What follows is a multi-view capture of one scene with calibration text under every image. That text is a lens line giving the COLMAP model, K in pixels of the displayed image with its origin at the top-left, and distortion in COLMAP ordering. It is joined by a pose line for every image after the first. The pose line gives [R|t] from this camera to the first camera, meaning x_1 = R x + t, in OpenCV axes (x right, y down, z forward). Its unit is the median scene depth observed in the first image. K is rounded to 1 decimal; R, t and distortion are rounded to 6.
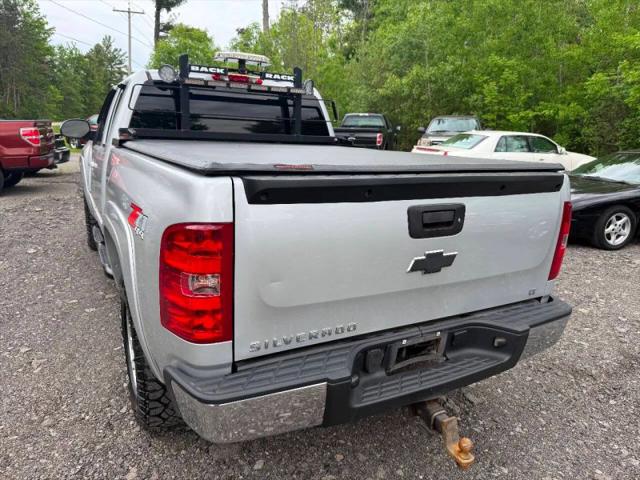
lens RADIAL K [[443.6, 0, 320.0], [0, 443.6, 240.0], [0, 0, 1]] dist [0.081151, -0.103515]
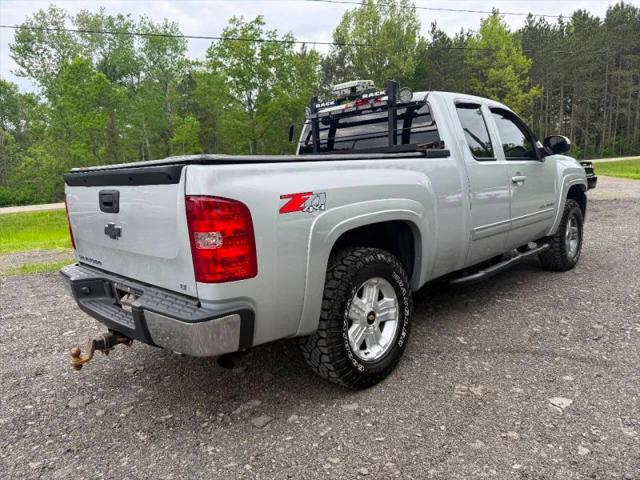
lens RADIAL K [[458.4, 0, 321.1], [0, 458.4, 232.5], [0, 0, 1]] dist [0.032318, -0.045900]
pose [[0.283991, 0.071974, -0.956122, 1.782667], [-0.166834, 0.985677, 0.024645, -0.089717], [0.944201, 0.152514, 0.291931, 1.145260]]
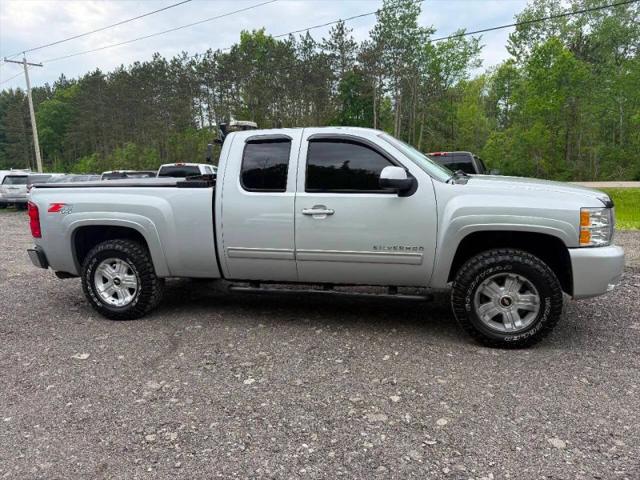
lens RADIAL K [[457.5, 0, 310.1], [0, 457.5, 237.6], [0, 0, 1]] dist [0.039078, -0.052123]
pose [[-0.689617, 0.082229, -0.719490, 1.480209], [-0.182563, 0.941702, 0.282609, -0.955930], [0.700784, 0.326244, -0.634402, 4.102199]]
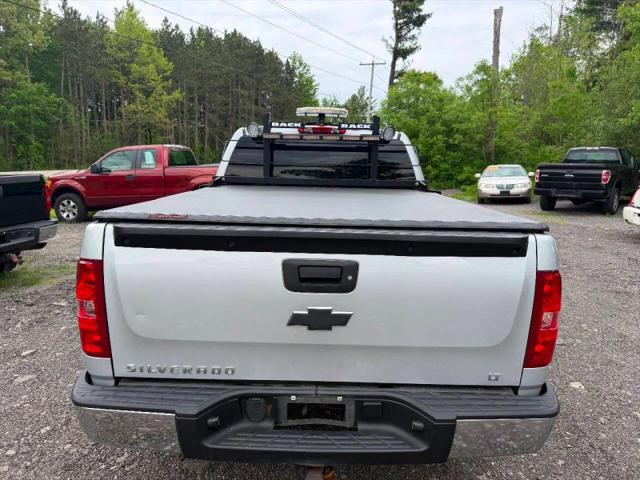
lens RADIAL K [[443.6, 0, 320.0], [0, 443.6, 240.0], [0, 0, 1]] dist [0.081151, -0.103515]
pose [[0.878328, 0.063216, -0.473861, 0.663925], [-0.101205, 0.993340, -0.055073, -0.063319], [0.467223, 0.096329, 0.878876, 0.135577]]
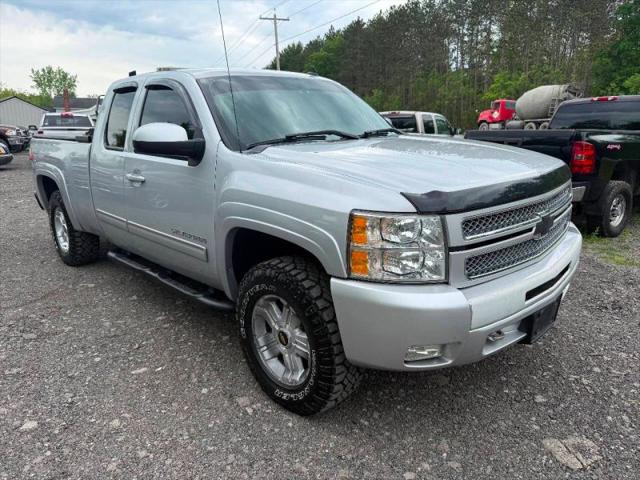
lens RADIAL K [[454.6, 0, 320.0], [0, 454.6, 240.0], [0, 0, 1]] dist [0.004095, -0.003767]
pose [[-0.962313, 0.044211, -0.268327, -0.345468], [-0.088968, 0.881218, 0.464262, -1.143336], [0.256980, 0.470638, -0.844074, 4.516046]]
